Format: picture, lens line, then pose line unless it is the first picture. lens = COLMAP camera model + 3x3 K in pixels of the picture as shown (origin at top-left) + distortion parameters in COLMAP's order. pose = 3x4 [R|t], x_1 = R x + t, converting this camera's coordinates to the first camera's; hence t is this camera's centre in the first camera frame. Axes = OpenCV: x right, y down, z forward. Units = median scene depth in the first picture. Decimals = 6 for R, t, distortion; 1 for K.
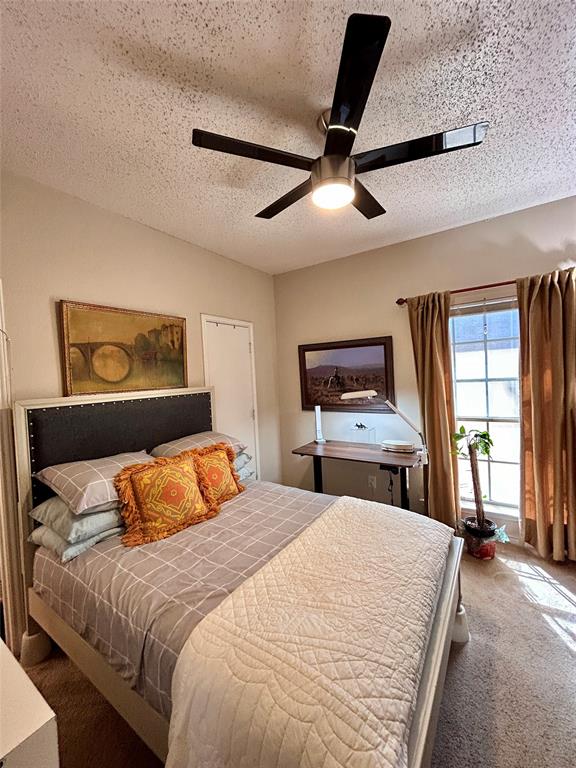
lens RADIAL K [[309.9, 0, 286.6], [0, 309.9, 384.0], [0, 0, 1]] dist [-0.001917, 0.001861]
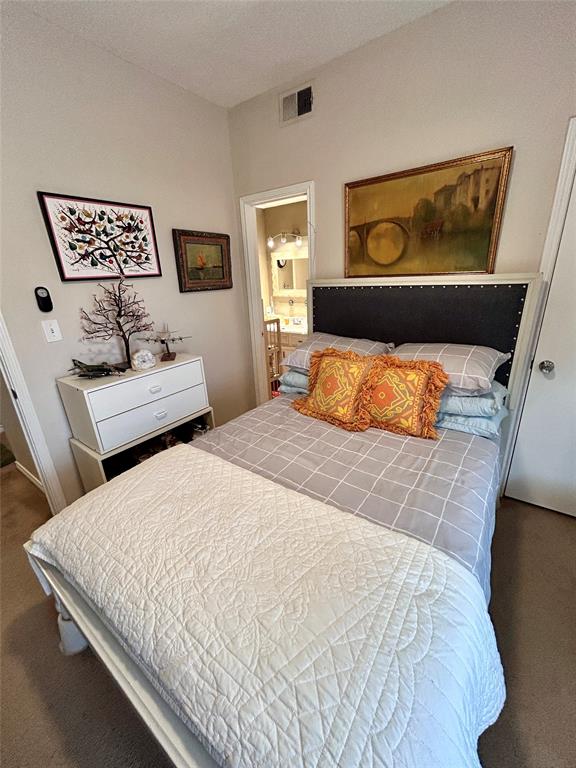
lens RADIAL K [[309.9, 0, 286.8], [0, 309.9, 380.9], [0, 0, 1]] dist [-0.001917, 0.001861]
pose [[-0.031568, 0.367932, -0.929317, 0.479268], [0.010187, 0.929850, 0.367797, -0.028631], [0.999450, 0.002144, -0.033102, 0.748419]]
